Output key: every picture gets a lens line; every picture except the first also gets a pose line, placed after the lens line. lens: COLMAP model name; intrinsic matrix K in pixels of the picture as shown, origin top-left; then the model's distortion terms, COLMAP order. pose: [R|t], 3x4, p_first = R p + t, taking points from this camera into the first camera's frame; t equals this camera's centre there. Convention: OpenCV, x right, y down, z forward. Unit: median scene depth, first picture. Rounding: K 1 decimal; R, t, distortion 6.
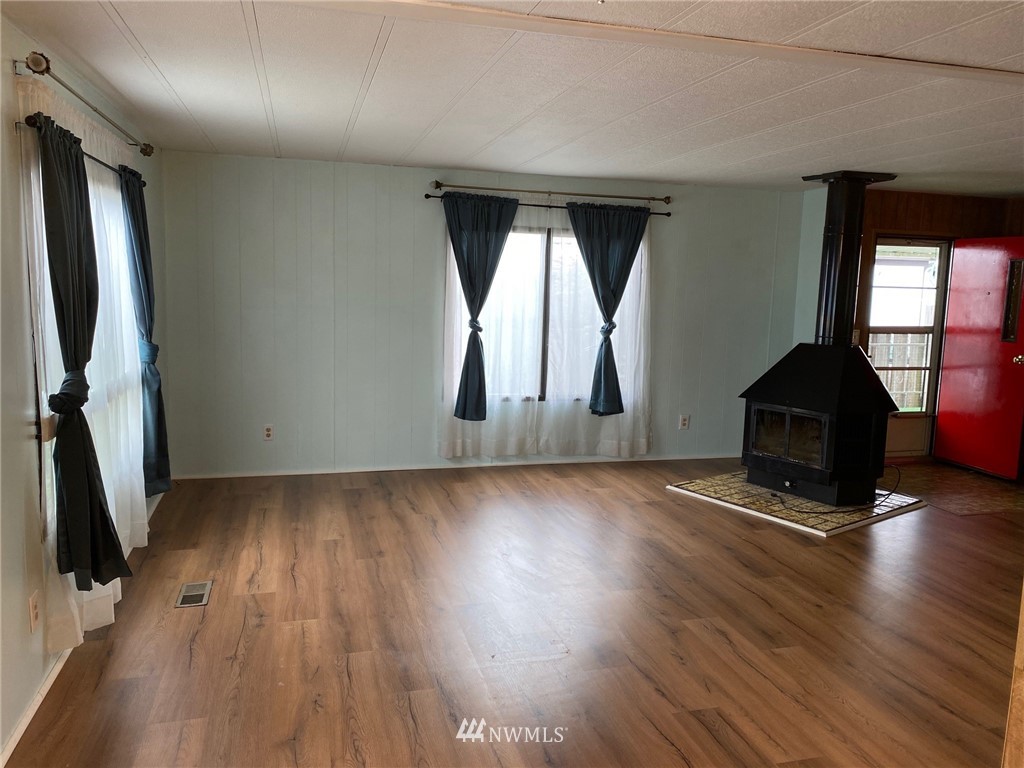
lens RADIAL K [[783.9, 0, 517.0], [0, 783.9, 379.0], [0, 0, 1]] dist [0.024703, -0.040929]
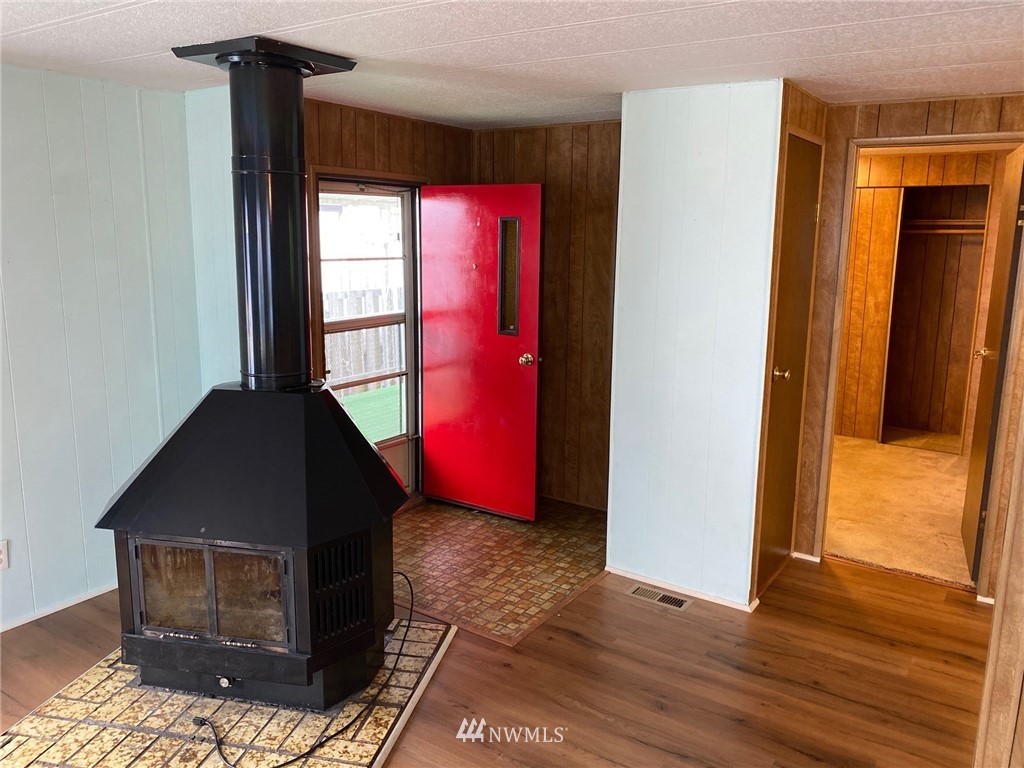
lens RADIAL K [[783.9, 0, 517.0], [0, 783.9, 379.0], [0, 0, 1]] dist [0.024703, -0.040929]
pose [[0.758274, -0.136328, 0.637523, 0.181469], [0.088123, 0.990350, 0.106962, -0.086781], [-0.645953, -0.024926, 0.762970, 0.475076]]
